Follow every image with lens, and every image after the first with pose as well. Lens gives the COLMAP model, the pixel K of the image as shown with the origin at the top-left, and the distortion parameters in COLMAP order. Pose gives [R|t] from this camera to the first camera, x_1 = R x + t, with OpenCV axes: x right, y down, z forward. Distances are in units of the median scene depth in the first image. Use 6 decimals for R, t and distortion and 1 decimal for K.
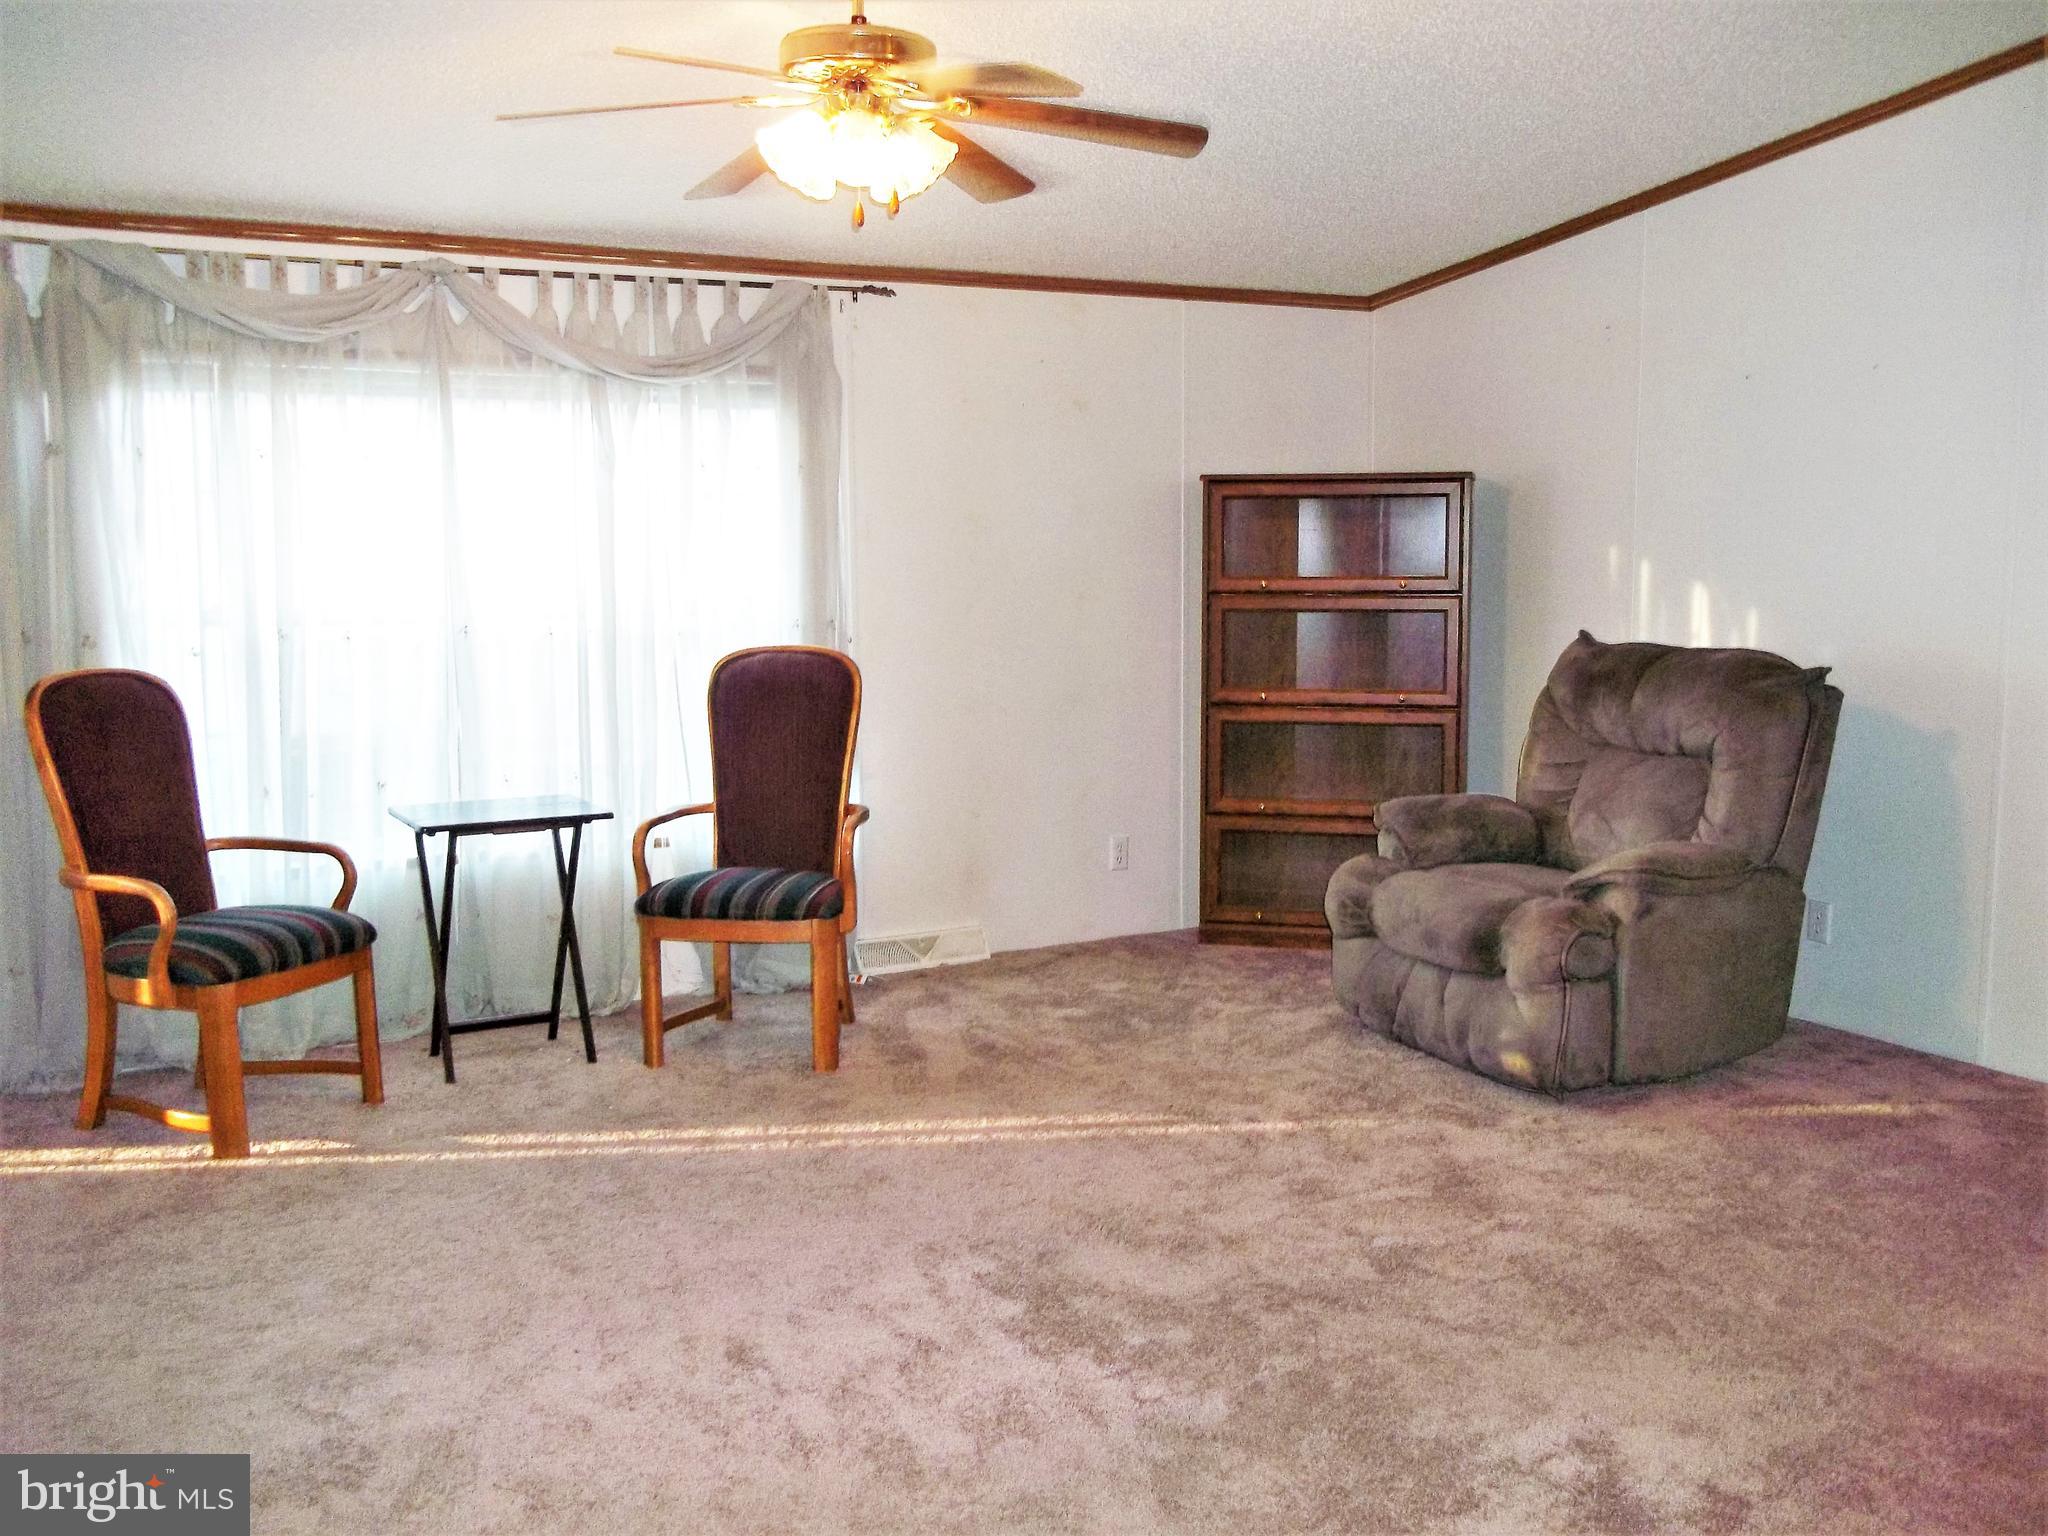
lens RADIAL K [[1953.2, 0, 1035.3], [0, 1953.2, 773.4], [0, 0, 1]] dist [-0.006700, -0.003322]
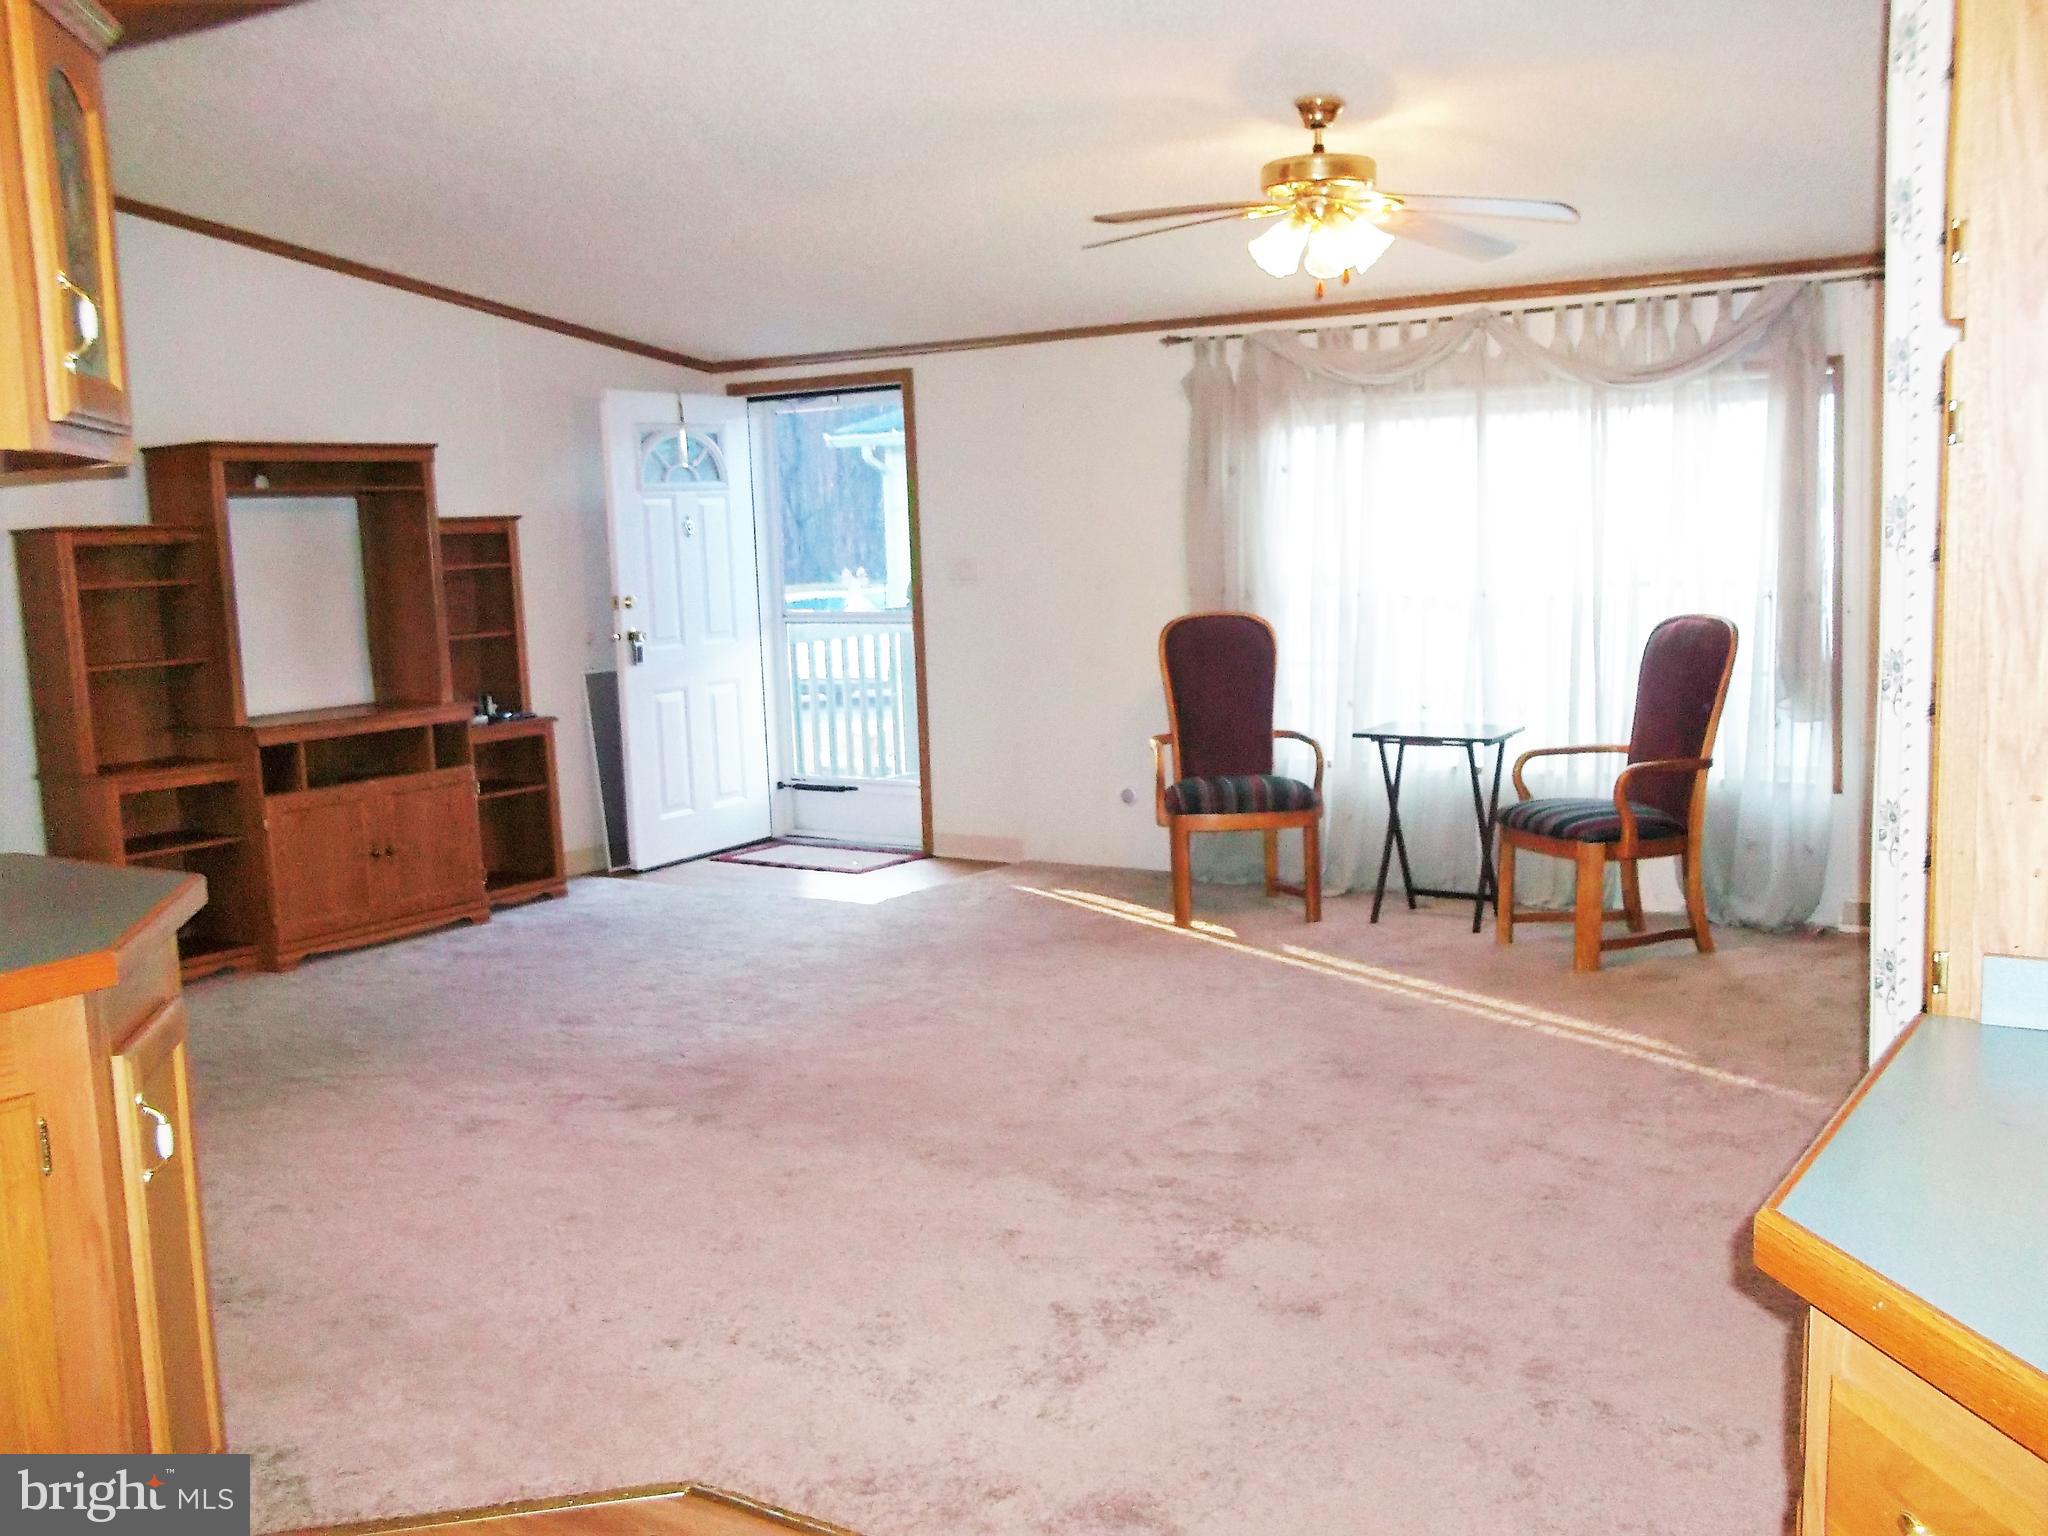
lens RADIAL K [[1953.2, 0, 1035.3], [0, 1953.2, 773.4], [0, 0, 1]] dist [-0.006700, -0.003322]
pose [[0.419253, 0.103851, -0.901910, 0.796083], [-0.082436, 0.993687, 0.076098, -0.029453], [0.904119, 0.042446, 0.425167, 0.189678]]
